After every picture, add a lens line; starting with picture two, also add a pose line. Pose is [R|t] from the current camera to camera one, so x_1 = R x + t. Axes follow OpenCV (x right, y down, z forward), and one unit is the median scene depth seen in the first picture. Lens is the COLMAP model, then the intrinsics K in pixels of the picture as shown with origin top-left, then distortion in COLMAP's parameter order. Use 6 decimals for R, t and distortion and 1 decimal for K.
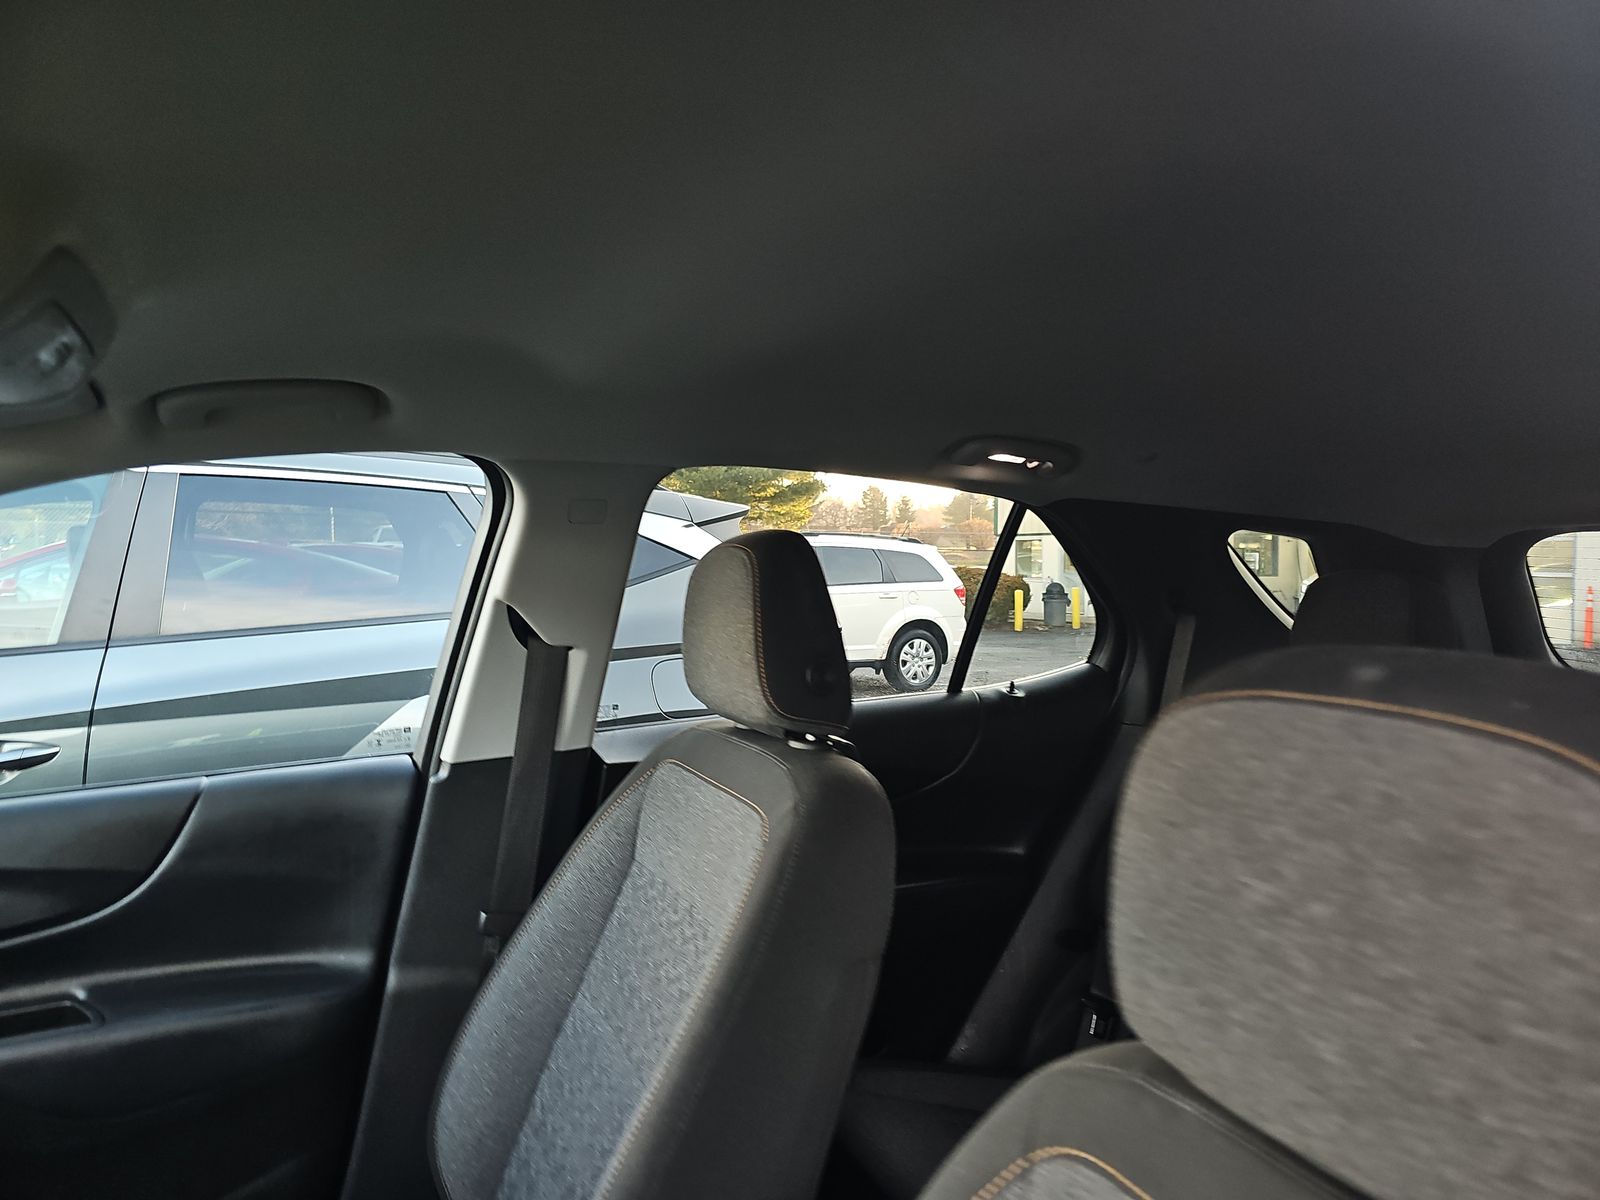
lens RADIAL K [[1021.7, 0, 800.4], [0, 1021.7, 609.9], [0, 0, 1]] dist [-0.010579, -0.007784]
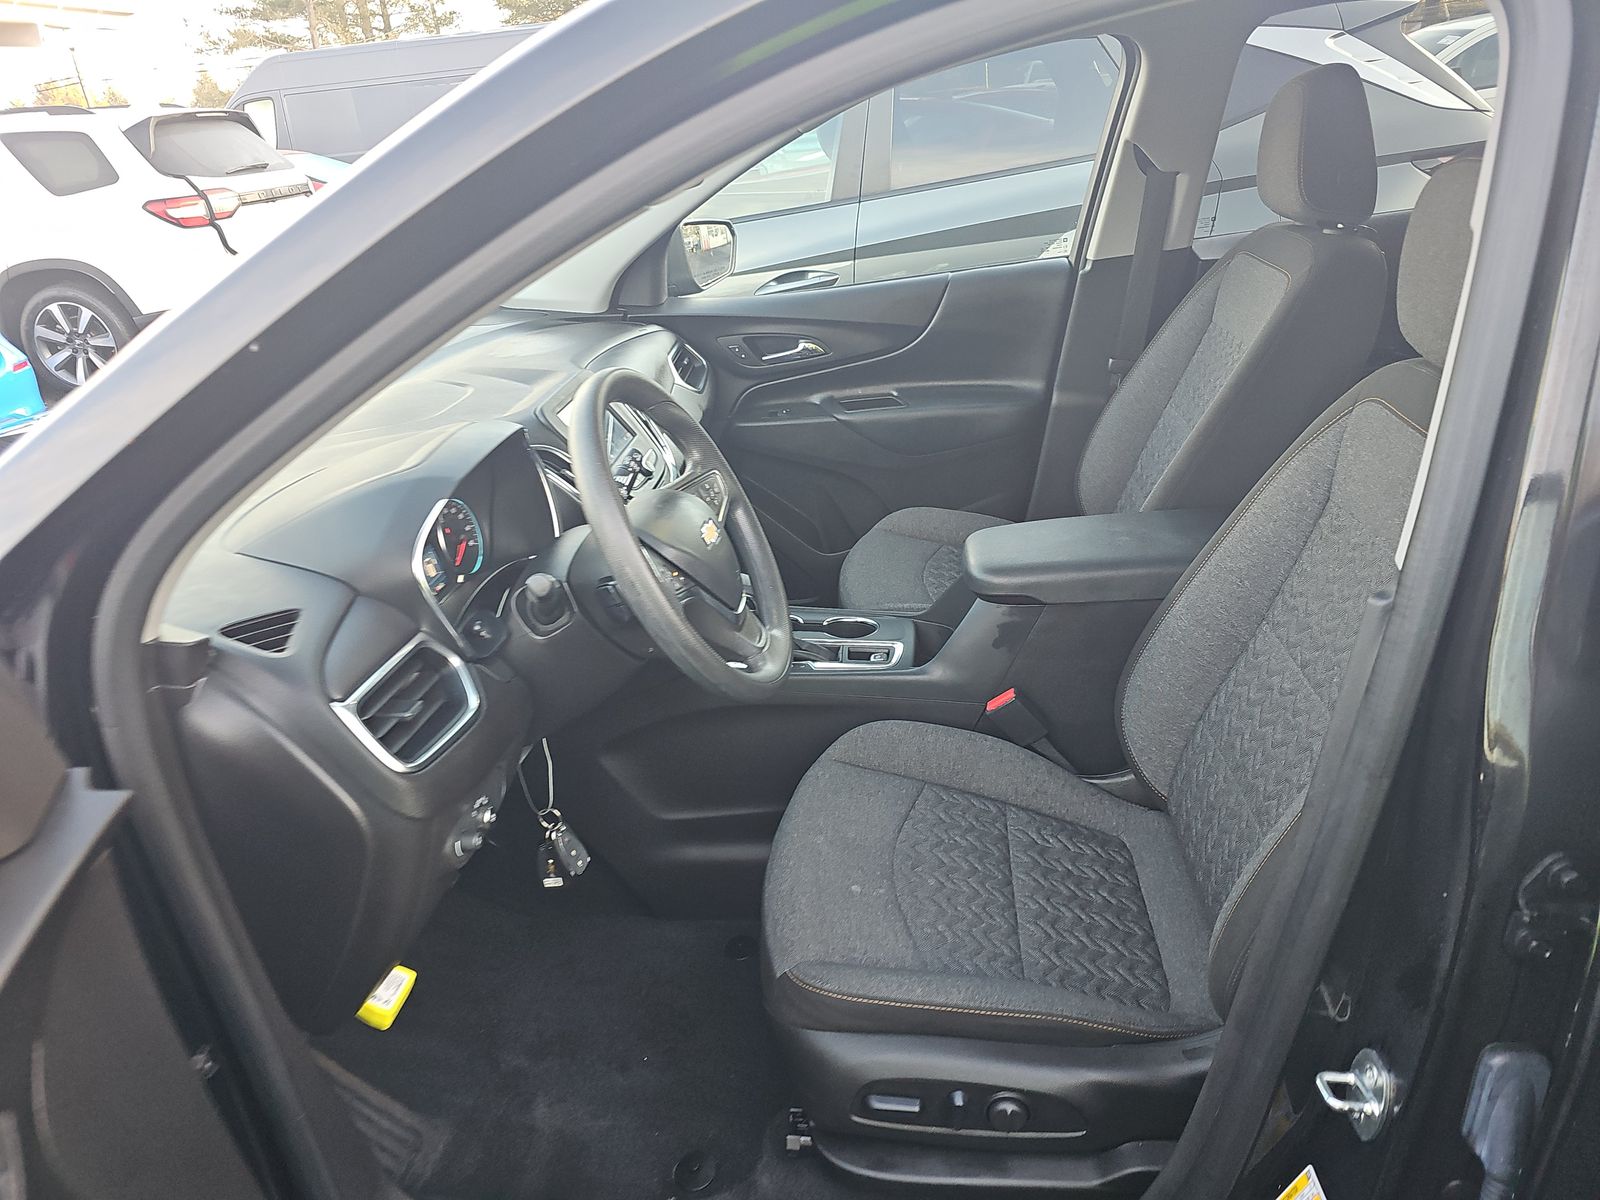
lens RADIAL K [[1021.7, 0, 791.6], [0, 1021.7, 606.6], [0, 0, 1]] dist [-0.010579, -0.007784]
pose [[0.820883, 0.148969, -0.551325, 0.206387], [0.091677, 0.918487, 0.384677, -0.002072], [0.563690, -0.366318, 0.740314, -0.575799]]
